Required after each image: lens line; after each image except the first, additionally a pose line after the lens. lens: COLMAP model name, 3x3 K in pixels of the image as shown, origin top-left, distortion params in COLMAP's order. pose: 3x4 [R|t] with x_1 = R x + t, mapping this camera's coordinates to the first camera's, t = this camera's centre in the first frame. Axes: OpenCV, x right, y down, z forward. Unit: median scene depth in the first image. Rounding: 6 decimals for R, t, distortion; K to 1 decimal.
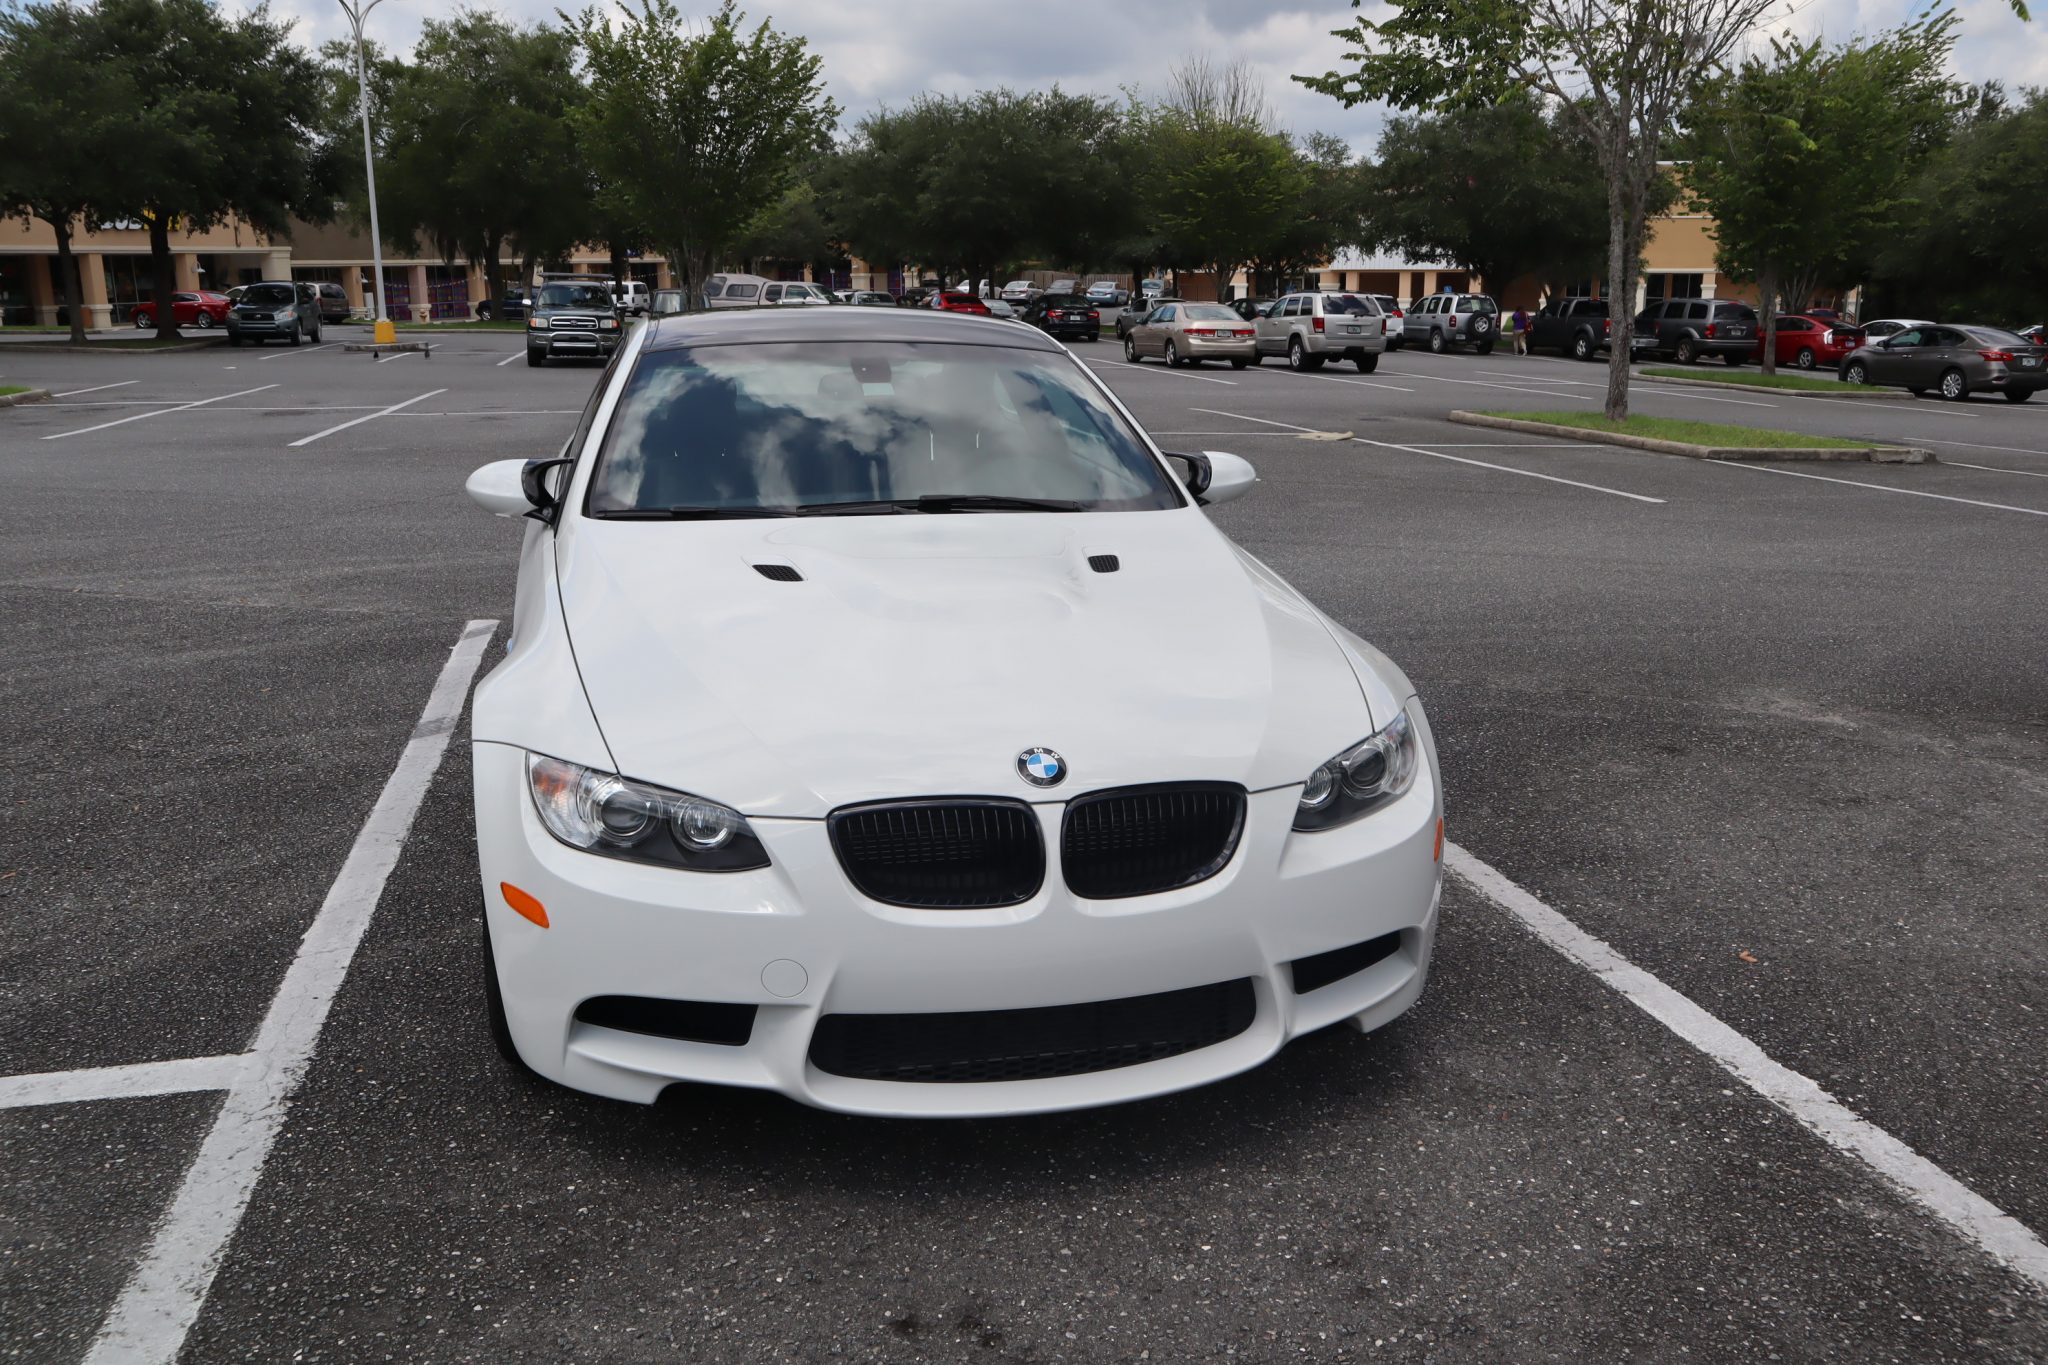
lens RADIAL K [[1670.3, 0, 1034.6], [0, 1670.3, 686.5], [0, 0, 1]] dist [-0.097202, 0.094069]
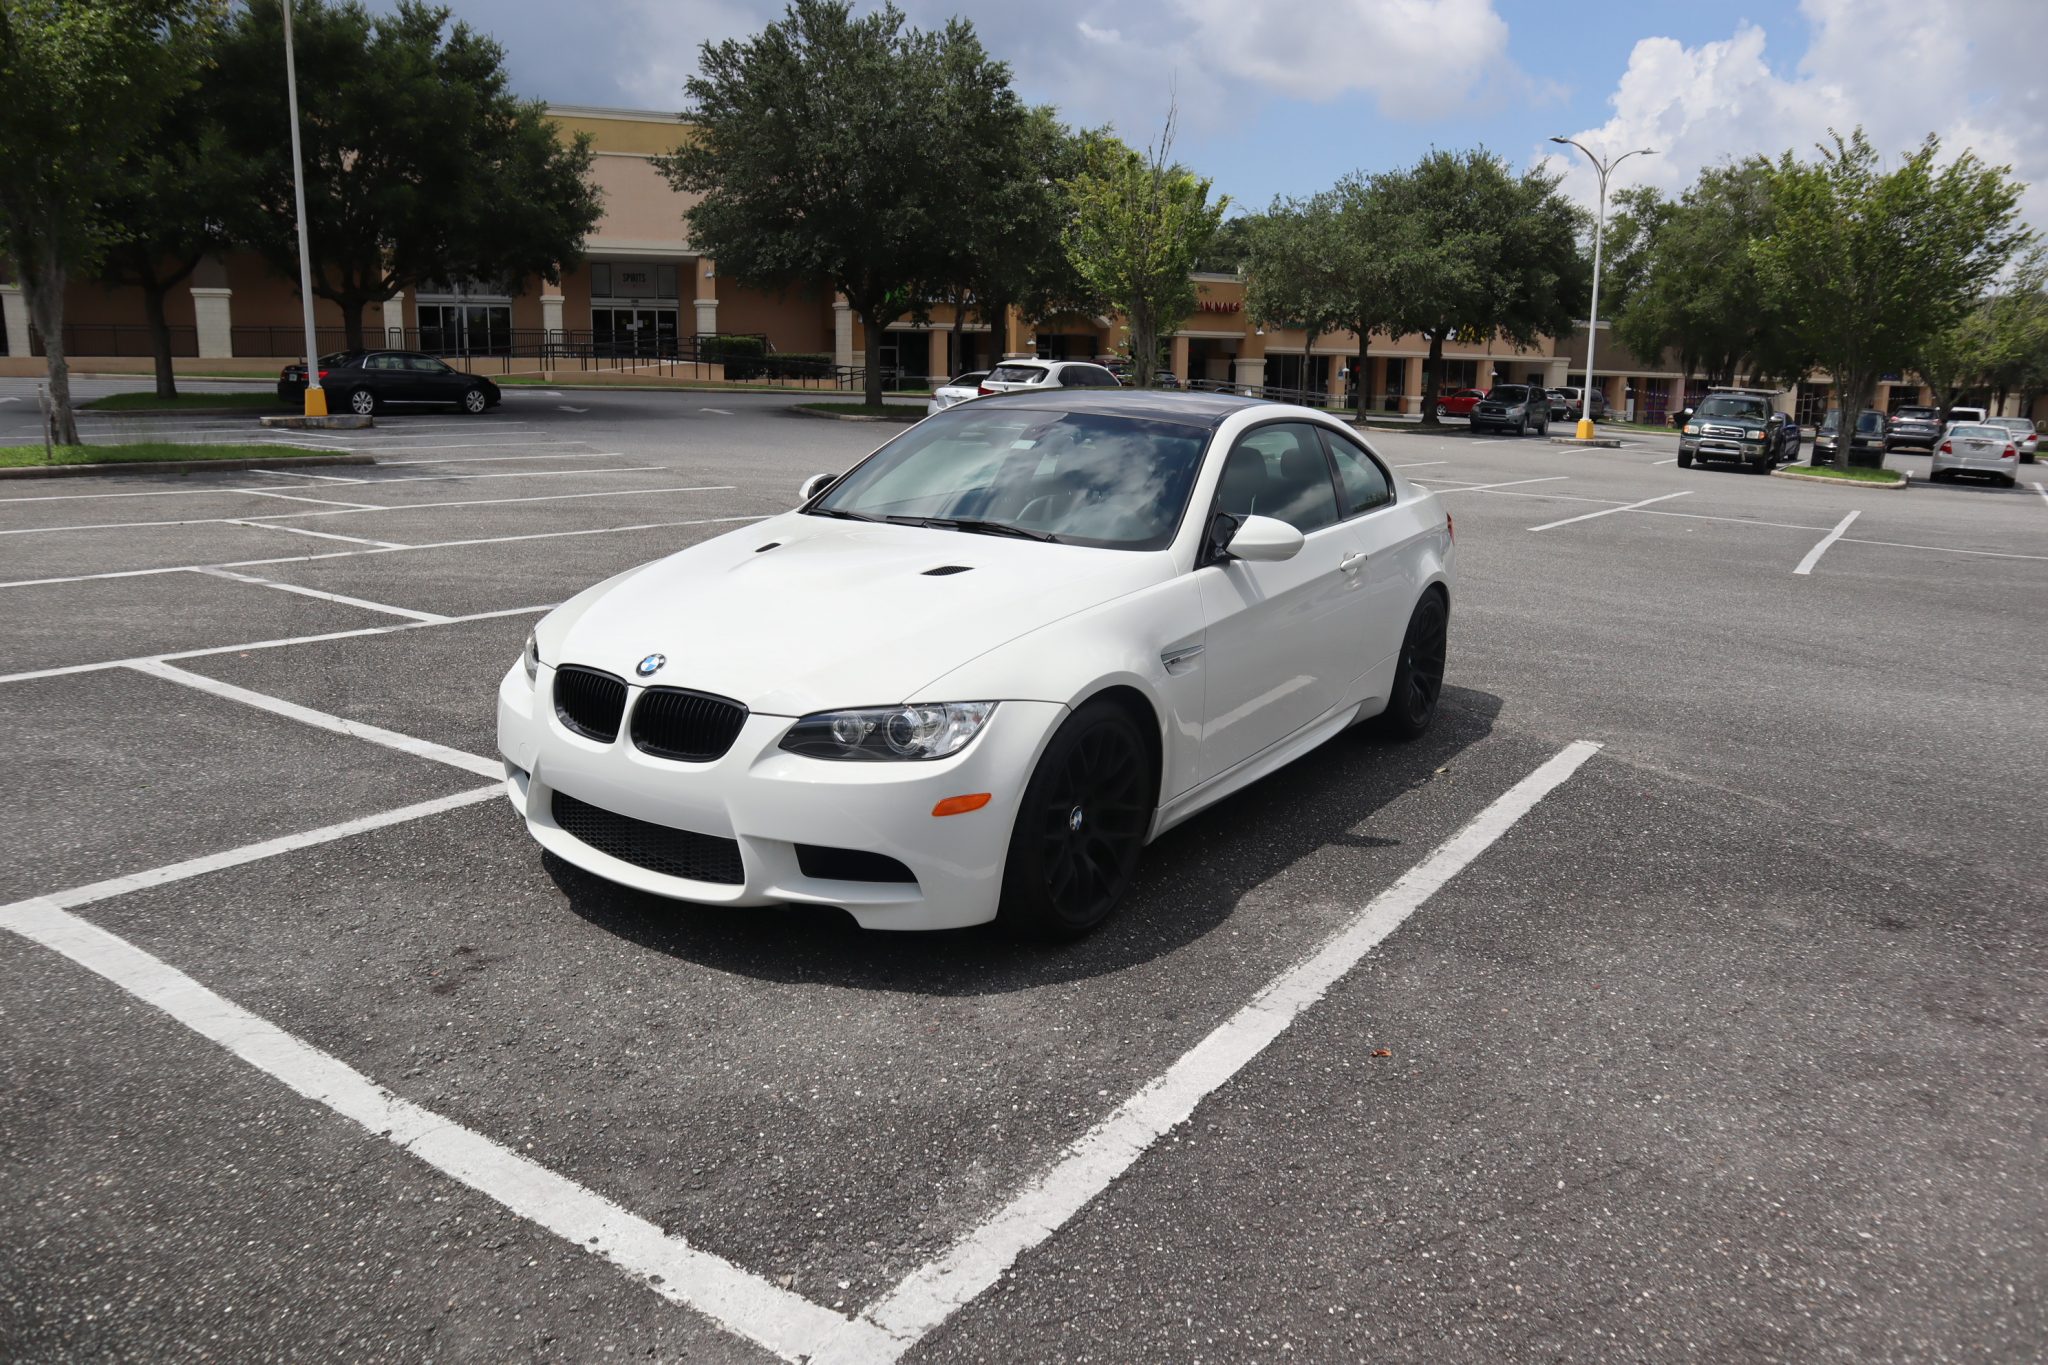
lens RADIAL K [[1436.5, 0, 1031.2], [0, 1436.5, 677.7], [0, 0, 1]] dist [-0.128511, 0.077898]
pose [[0.686194, 0.167969, -0.707759, 0.094139], [-0.195792, 0.979716, 0.042685, -0.005230], [0.700573, 0.109283, 0.705163, 0.024408]]
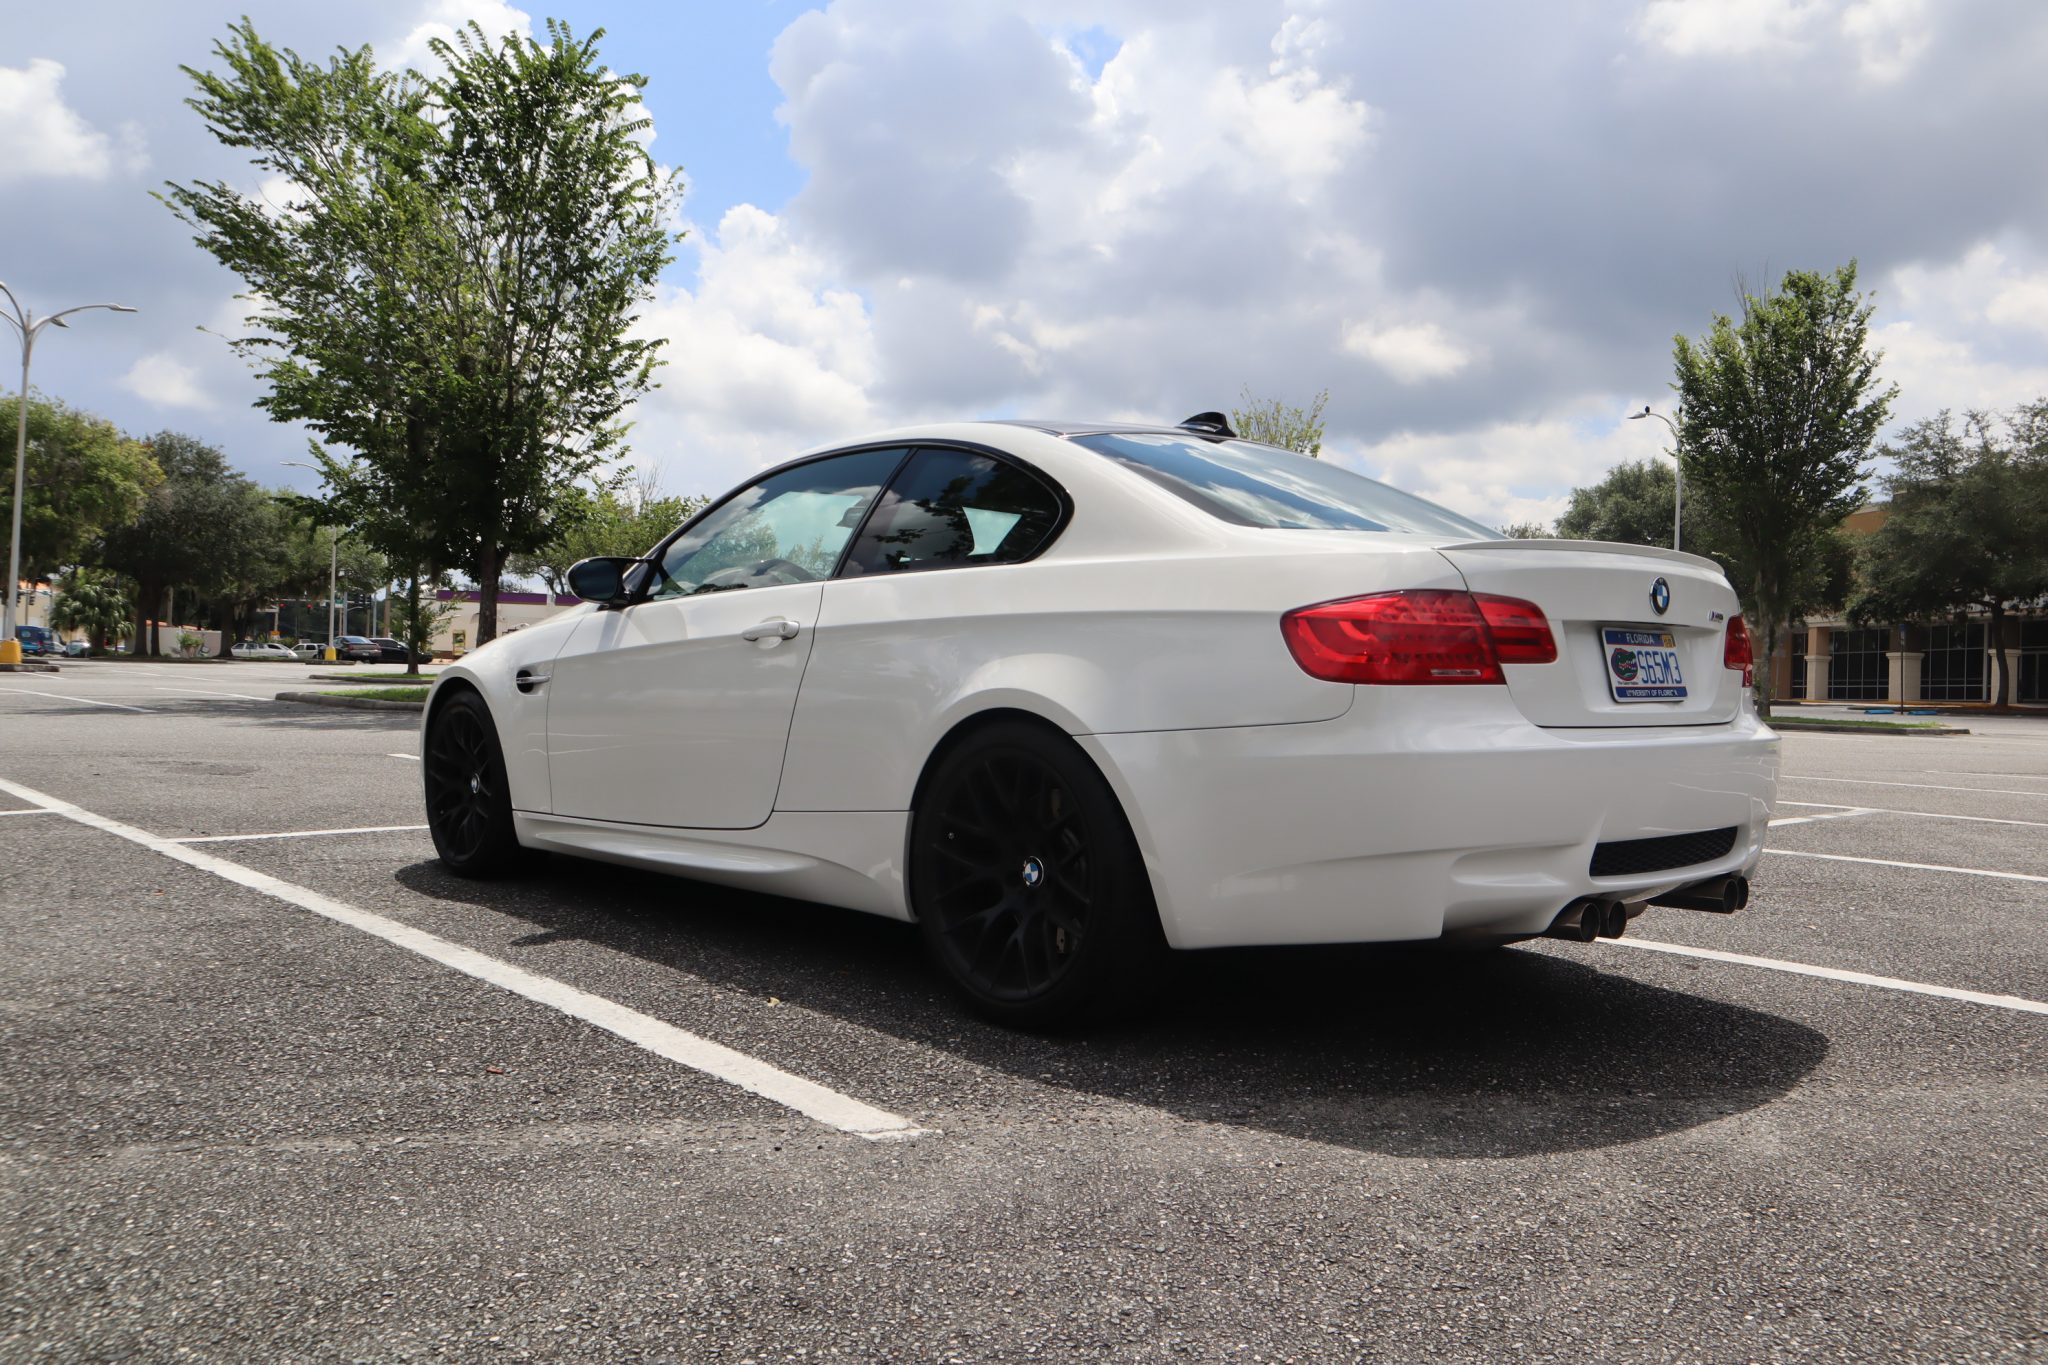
lens RADIAL K [[1670.3, 0, 1030.1], [0, 1670.3, 675.5], [0, 0, 1]] dist [-0.097202, 0.094069]
pose [[-0.880808, -0.029104, -0.472578, 0.049454], [-0.141368, 0.968747, 0.203826, -0.042907], [0.451876, 0.246339, -0.857394, 0.272614]]
